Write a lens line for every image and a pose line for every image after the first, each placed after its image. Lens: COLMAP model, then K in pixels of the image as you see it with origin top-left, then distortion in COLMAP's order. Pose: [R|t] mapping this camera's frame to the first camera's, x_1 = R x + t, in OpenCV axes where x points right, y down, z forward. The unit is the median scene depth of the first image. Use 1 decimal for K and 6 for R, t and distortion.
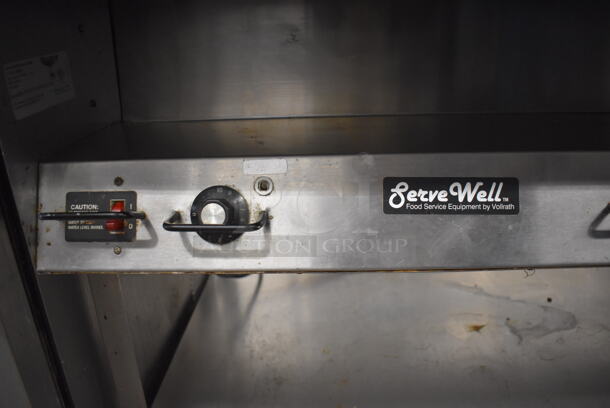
lens RADIAL K [[460.8, 0, 301.6], [0, 460.8, 204.1], [0, 0, 1]] dist [-0.058193, 0.003198]
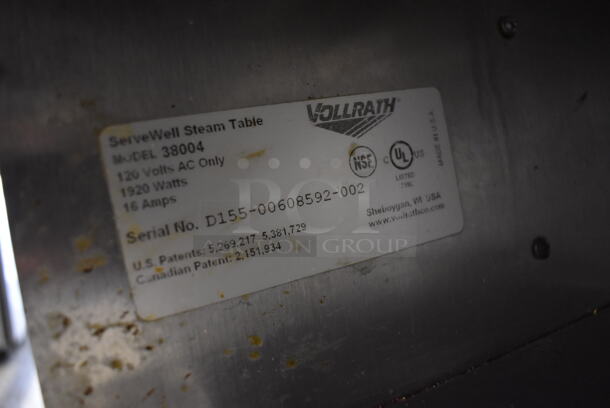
lens RADIAL K [[460.8, 0, 304.9], [0, 460.8, 203.1], [0, 0, 1]] dist [-0.058193, 0.003198]
pose [[0.903696, 0.010951, 0.428035, -0.694810], [0.133899, 0.942306, -0.306806, -0.166240], [-0.406700, 0.334573, 0.850092, 0.739662]]
